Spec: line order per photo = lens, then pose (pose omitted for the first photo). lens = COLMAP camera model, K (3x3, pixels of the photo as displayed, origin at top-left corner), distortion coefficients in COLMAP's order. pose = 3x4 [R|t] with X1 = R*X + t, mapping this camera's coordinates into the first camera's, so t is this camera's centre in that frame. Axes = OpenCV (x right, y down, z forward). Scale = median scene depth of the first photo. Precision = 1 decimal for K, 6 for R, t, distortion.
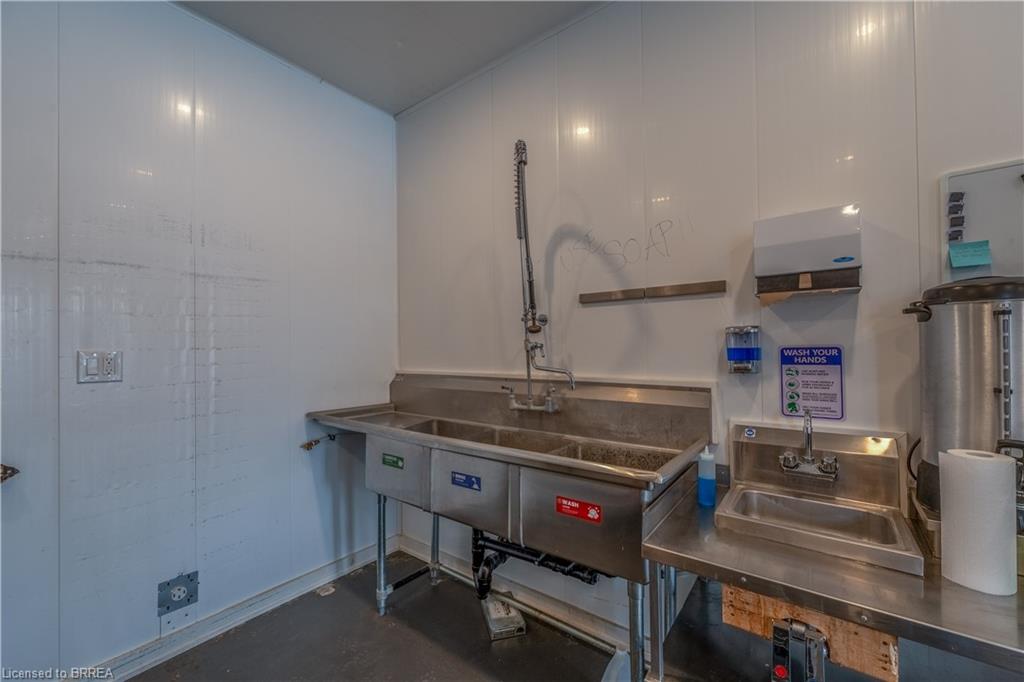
lens RADIAL K [[407.1, 0, 512.4], [0, 407.1, 344.5], [0, 0, 1]] dist [0.000206, -0.001010]
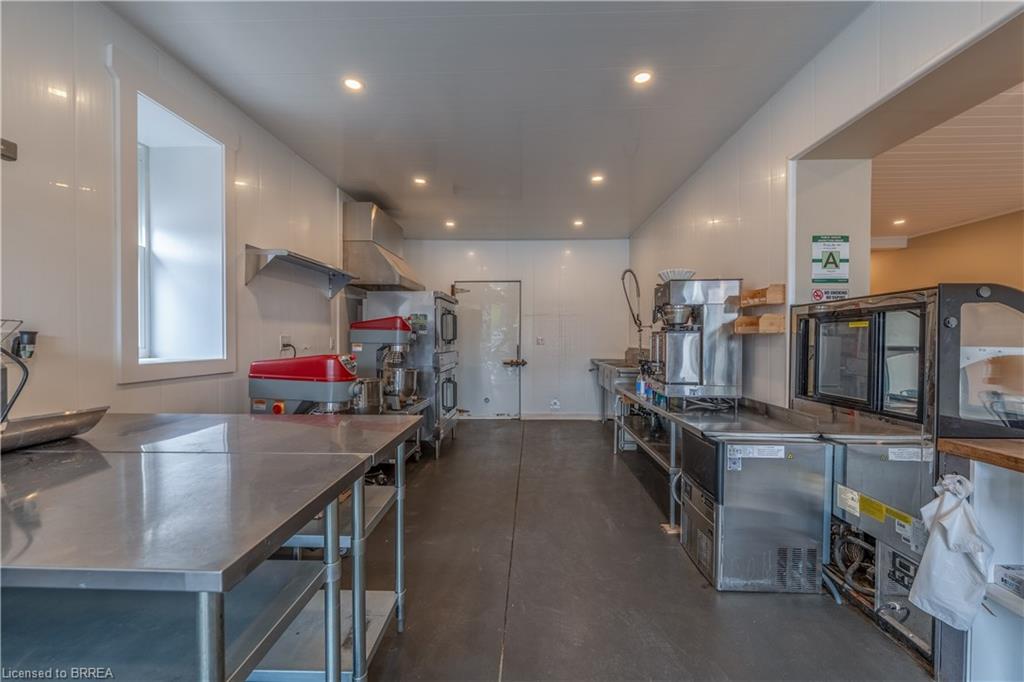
lens RADIAL K [[407.1, 0, 514.2], [0, 407.1, 343.5], [0, 0, 1]] dist [0.000206, -0.001010]
pose [[0.569884, 0.024479, -0.821360, 1.813406], [-0.003451, 0.999619, 0.027397, -0.021775], [0.821718, -0.012779, 0.569752, -1.272013]]
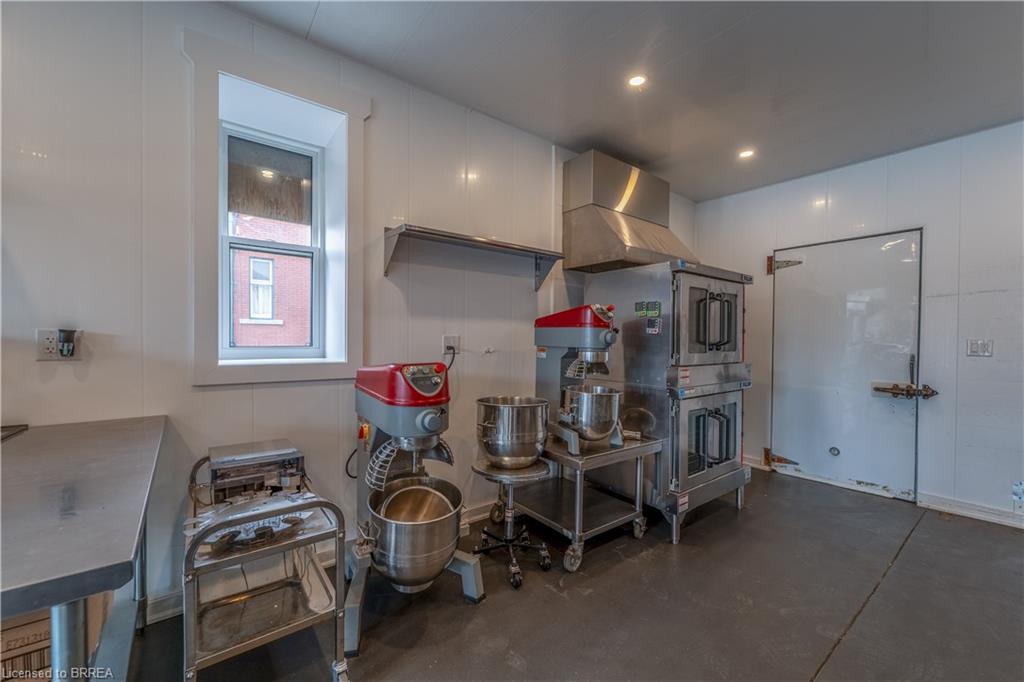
lens RADIAL K [[407.1, 0, 514.4], [0, 407.1, 343.7], [0, 0, 1]] dist [0.000206, -0.001010]
pose [[-0.254791, 0.021981, -0.966746, 1.128091], [0.001813, 0.999751, 0.022254, -0.008323], [0.966994, 0.003917, -0.254767, -0.498030]]
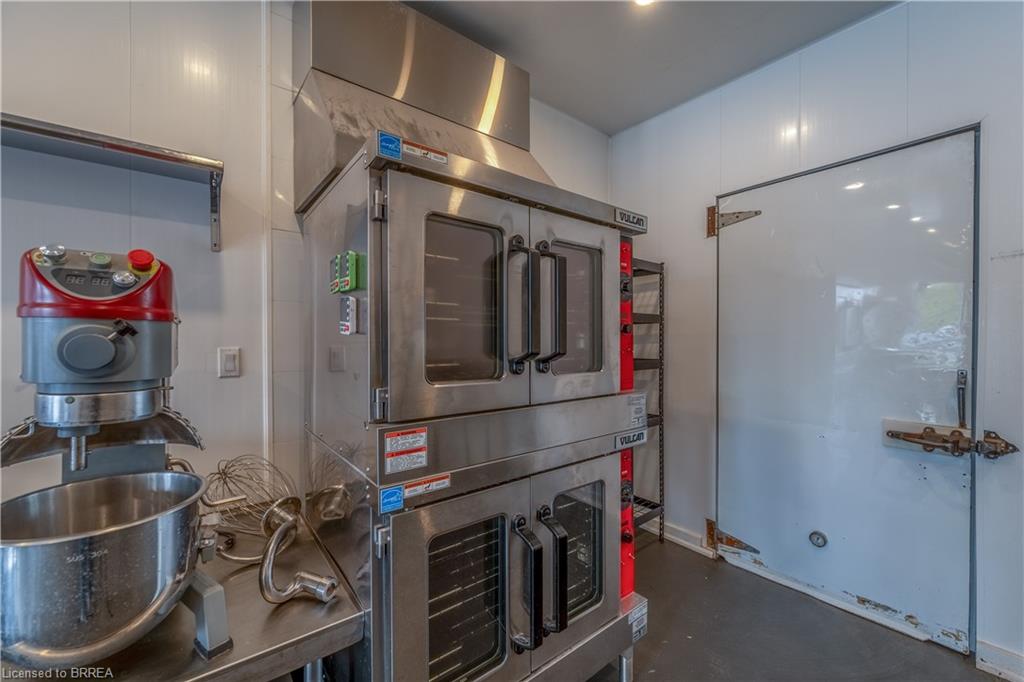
lens RADIAL K [[407.1, 0, 514.2], [0, 407.1, 341.1], [0, 0, 1]] dist [0.000206, -0.001010]
pose [[-0.241725, 0.016021, -0.970212, 0.139857], [0.008798, 0.999859, 0.014319, -0.009113], [0.970305, -0.005075, -0.241832, -0.046322]]
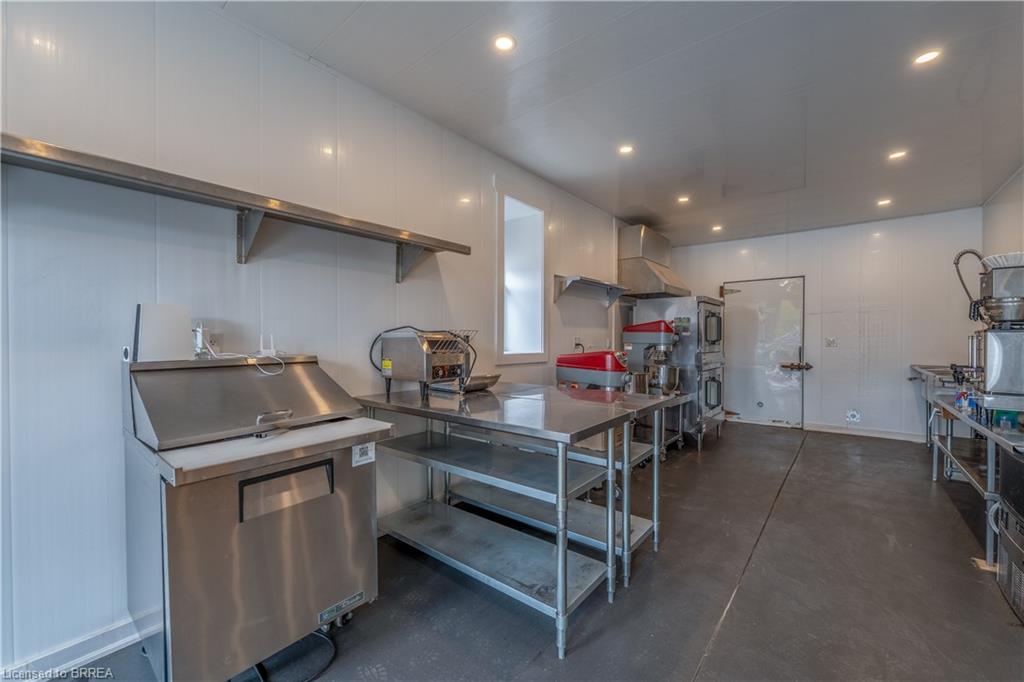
lens RADIAL K [[407.1, 0, 512.7], [0, 407.1, 342.5], [0, 0, 1]] dist [0.000206, -0.001010]
pose [[-0.041920, 0.020407, -0.998913, 2.214862], [0.006099, 0.999778, 0.020169, -0.024330], [0.999102, -0.005247, -0.042036, -1.359501]]
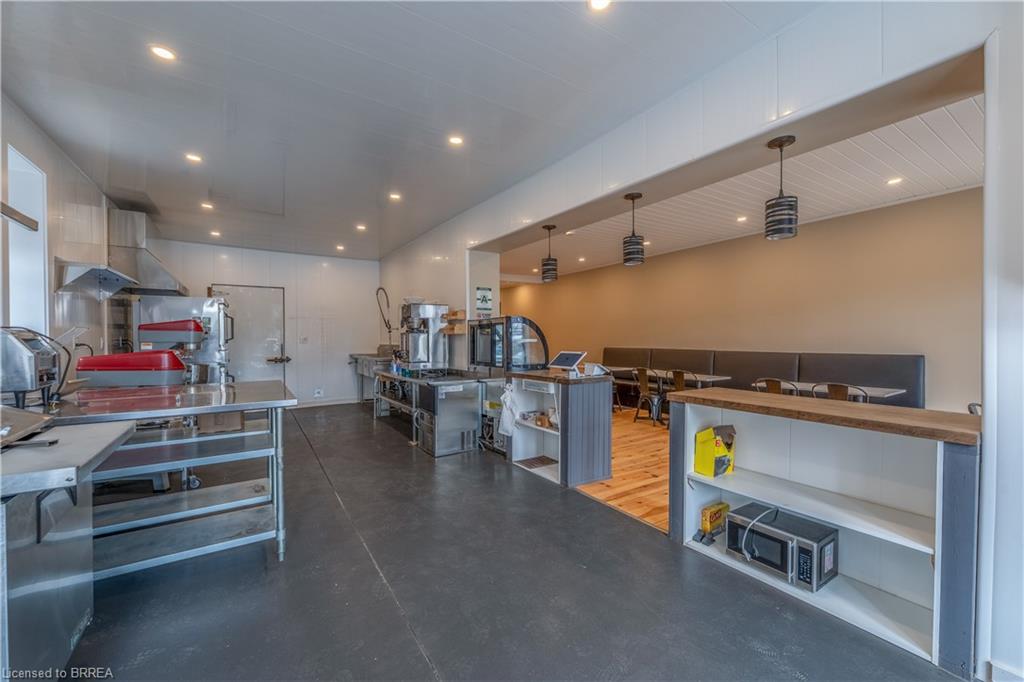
lens RADIAL K [[407.1, 0, 514.3], [0, 407.1, 344.2], [0, 0, 1]] dist [0.000206, -0.001010]
pose [[0.940924, 0.013189, -0.338360, 2.432125], [-0.004634, 0.999649, 0.026078, -0.025313], [0.338585, -0.022969, 0.940655, -2.207389]]
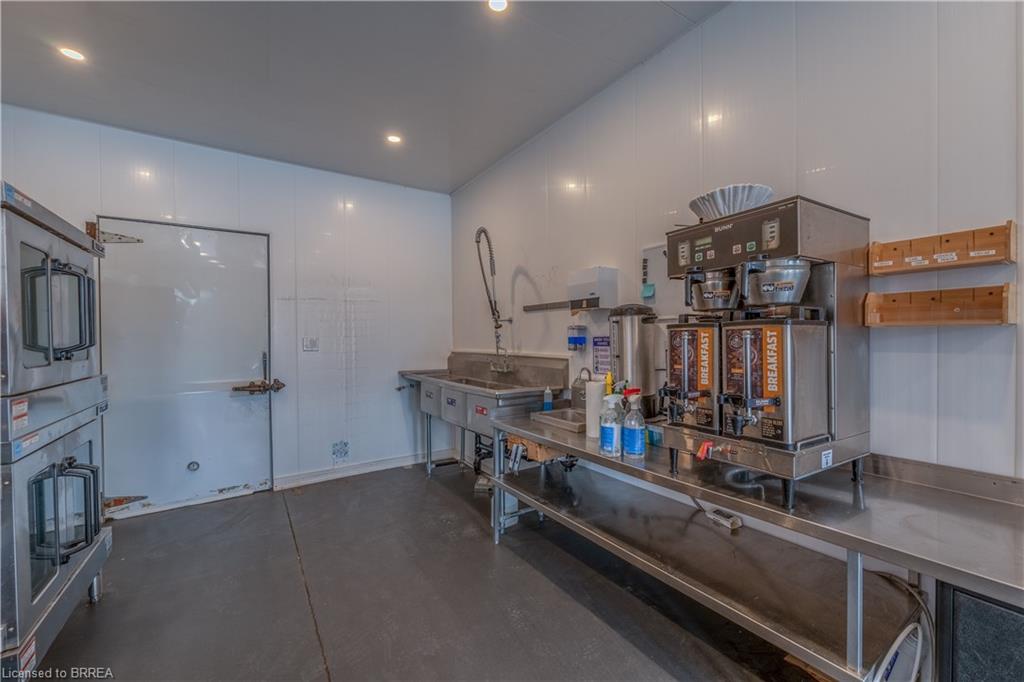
lens RADIAL K [[407.1, 0, 514.0], [0, 407.1, 342.8], [0, 0, 1]] dist [0.000206, -0.001010]
pose [[0.943520, 0.008755, -0.331200, 0.701064], [-0.000919, 0.999716, 0.023810, -0.007550], [0.331315, -0.022161, 0.943260, -0.663459]]
